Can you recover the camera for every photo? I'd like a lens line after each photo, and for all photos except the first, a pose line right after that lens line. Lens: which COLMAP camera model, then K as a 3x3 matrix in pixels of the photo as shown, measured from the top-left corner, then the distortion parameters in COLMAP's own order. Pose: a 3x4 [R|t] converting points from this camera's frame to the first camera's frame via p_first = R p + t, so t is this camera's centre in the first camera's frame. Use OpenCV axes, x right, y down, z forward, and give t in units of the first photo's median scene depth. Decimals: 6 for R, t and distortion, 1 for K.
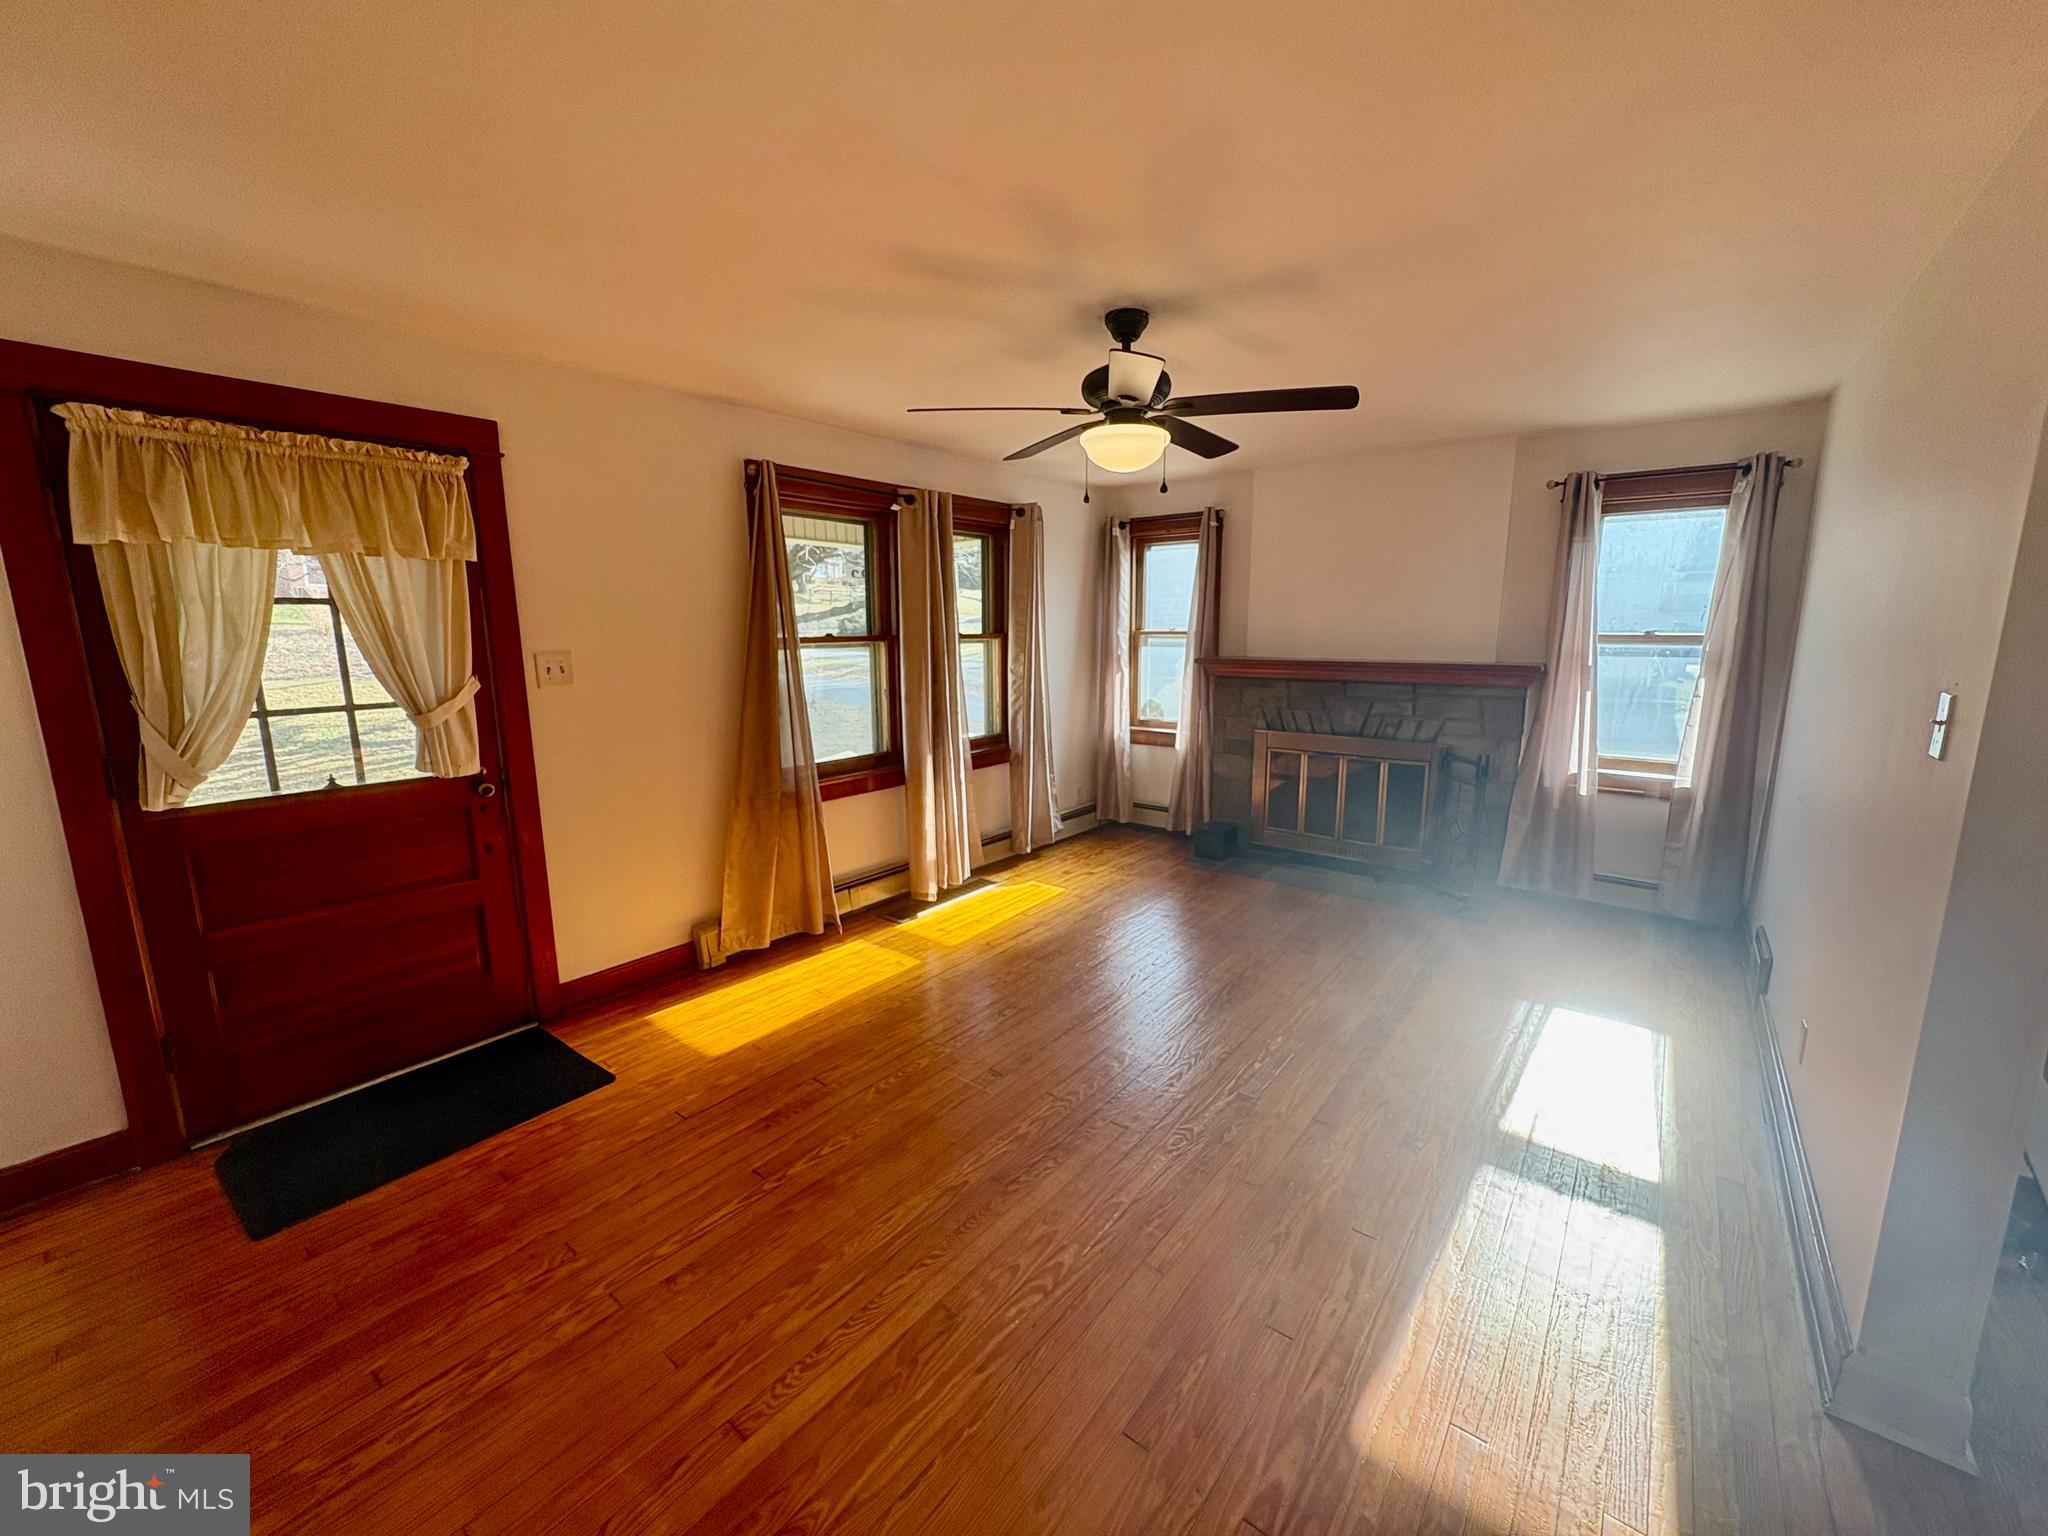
lens RADIAL K [[819.2, 0, 1022.9], [0, 819.2, 776.0], [0, 0, 1]] dist [-0.008942, 0.001762]
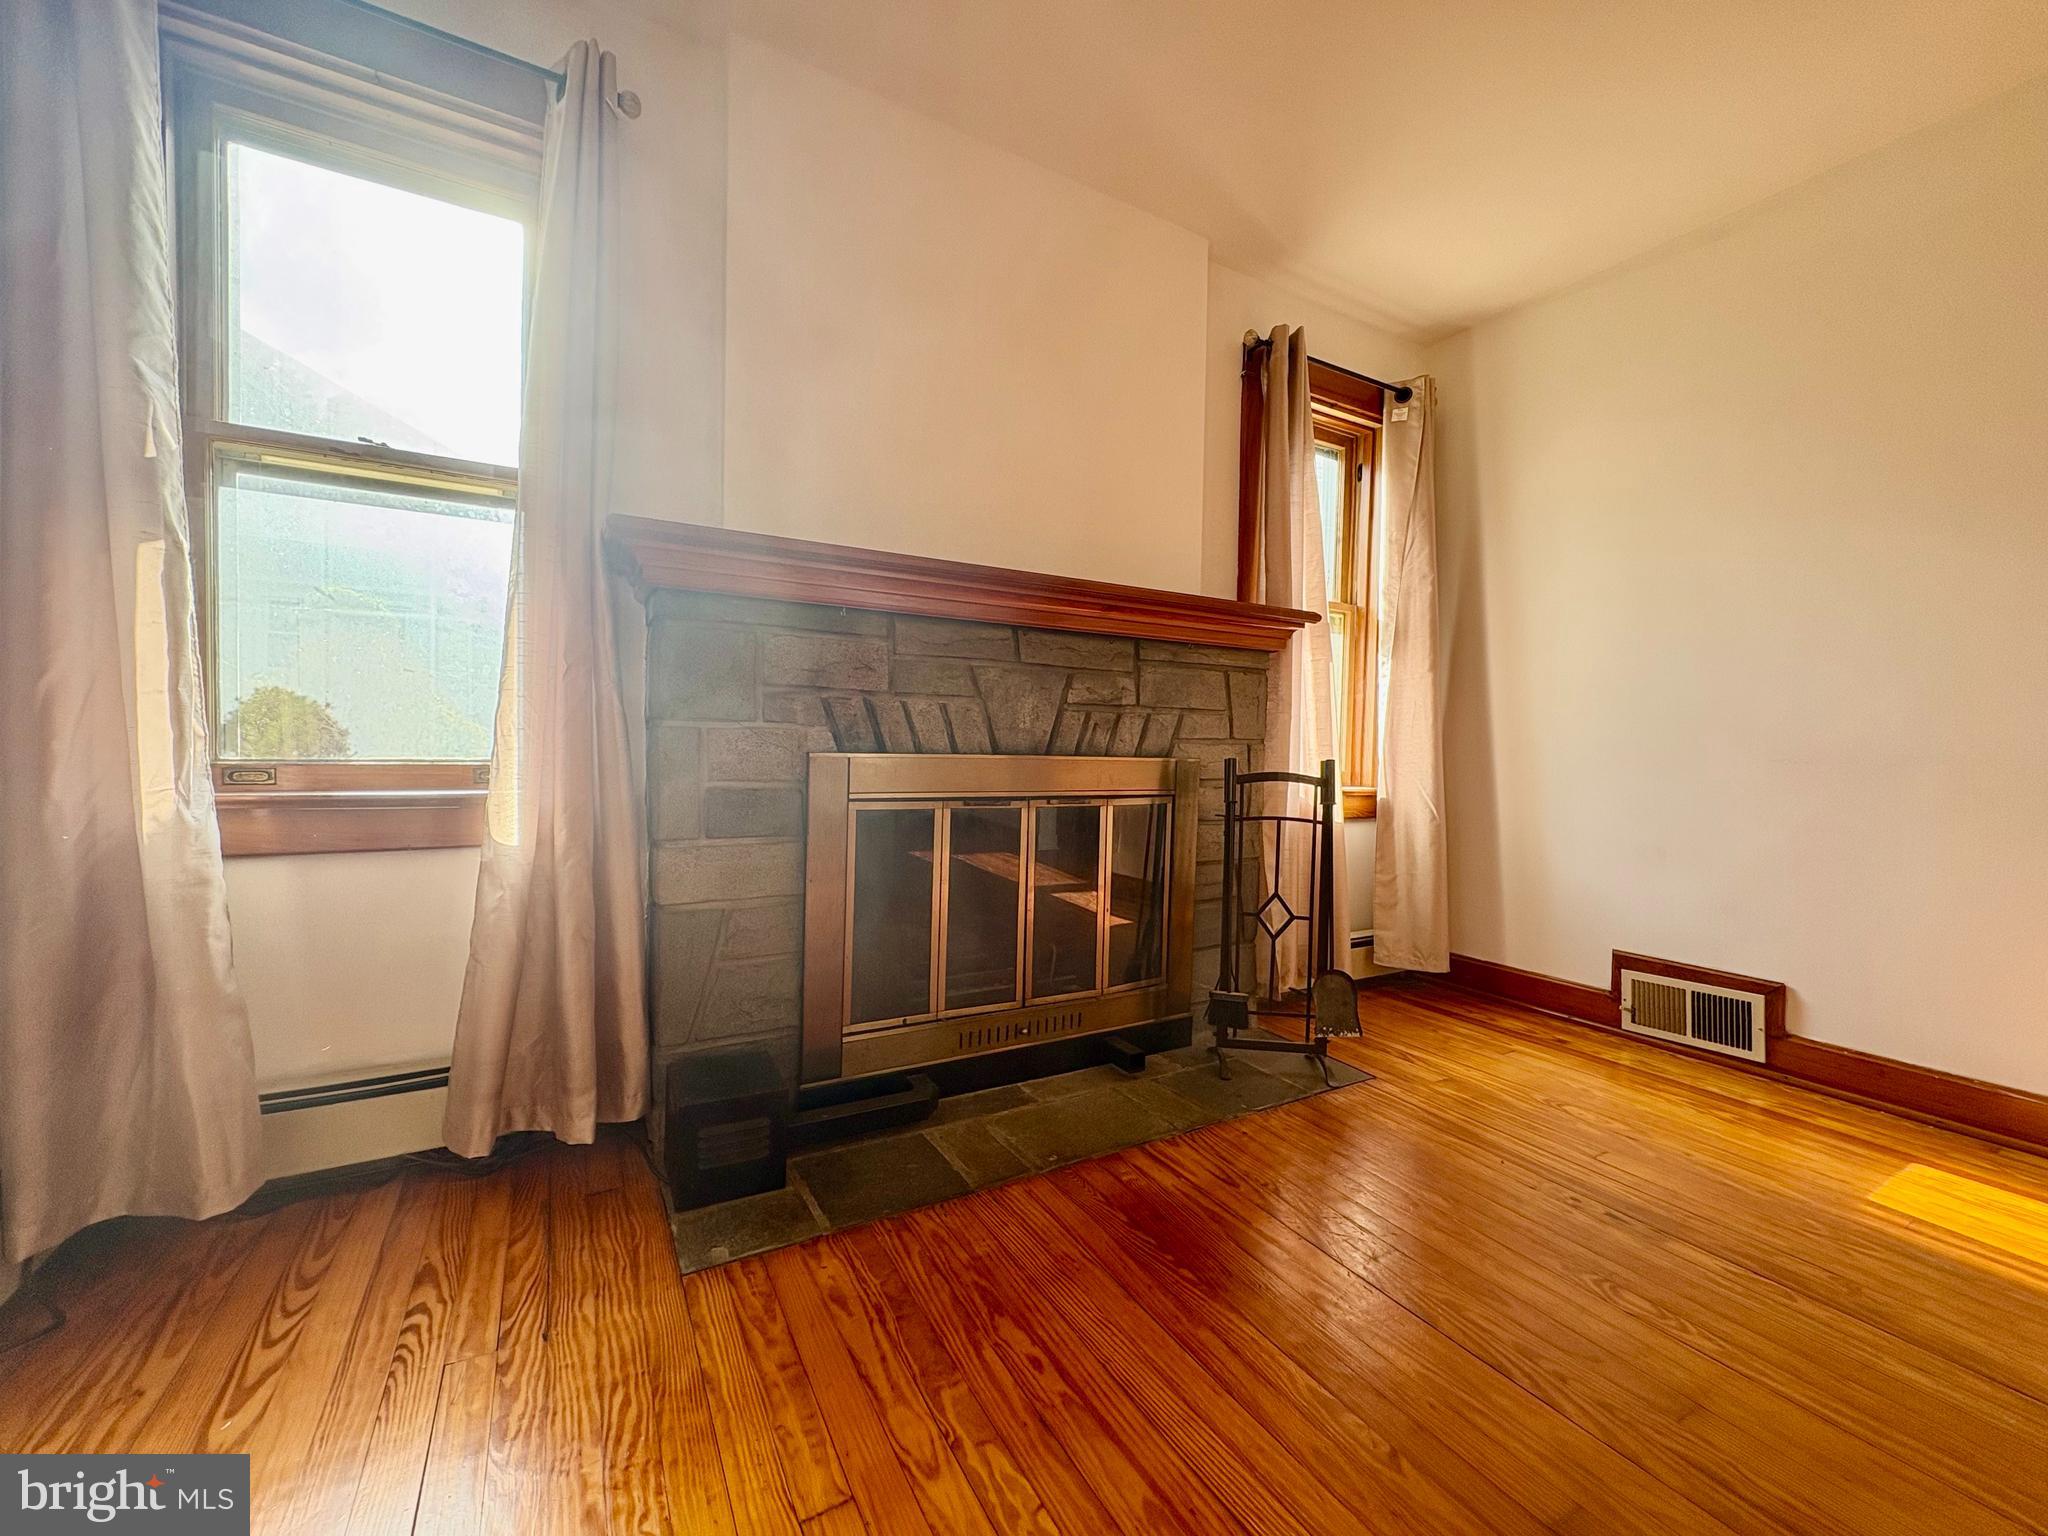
lens RADIAL K [[819.2, 0, 1024.3], [0, 819.2, 764.5], [0, 0, 1]] dist [-0.008942, 0.001762]
pose [[0.369231, -0.008419, 0.929299, -0.002947], [0.148961, 0.987566, -0.050239, -0.022691], [-0.917322, 0.156979, 0.365894, 0.850237]]
